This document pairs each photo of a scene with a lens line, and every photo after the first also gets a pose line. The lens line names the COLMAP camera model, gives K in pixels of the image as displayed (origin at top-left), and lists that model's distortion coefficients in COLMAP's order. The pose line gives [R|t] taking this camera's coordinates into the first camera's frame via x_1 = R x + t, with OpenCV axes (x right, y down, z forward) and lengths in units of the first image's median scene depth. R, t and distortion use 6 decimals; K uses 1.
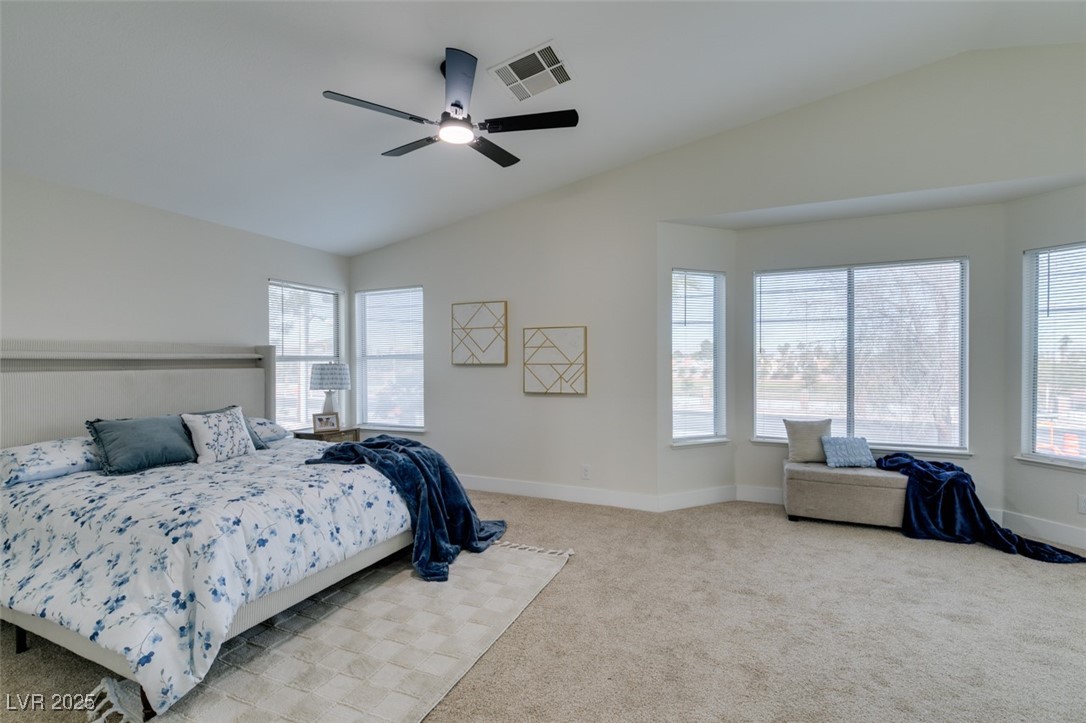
lens RADIAL K [[482.3, 0, 542.3], [0, 482.3, 364.6], [0, 0, 1]] dist [0.001766, -0.000089]
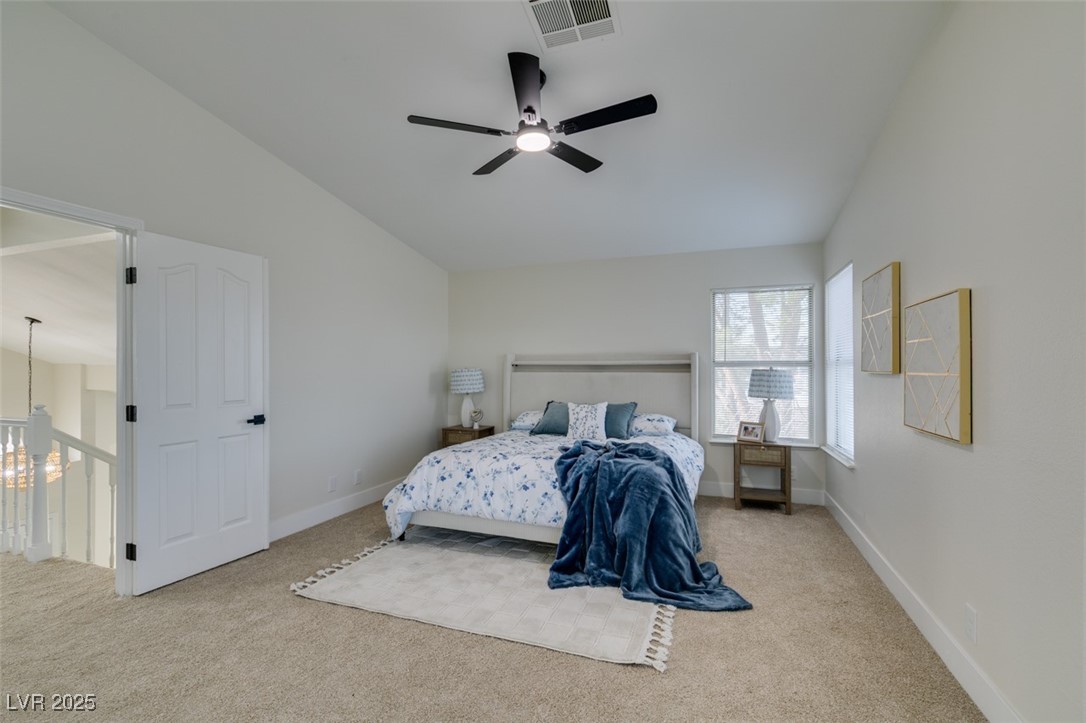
lens RADIAL K [[485.3, 0, 539.9], [0, 485.3, 367.6], [0, 0, 1]] dist [0.004525, -0.000382]
pose [[0.058465, 0.005730, -0.998273, 0.775636], [-0.009417, 0.999942, 0.005188, -0.010738], [0.998245, 0.009098, 0.058516, 0.894742]]
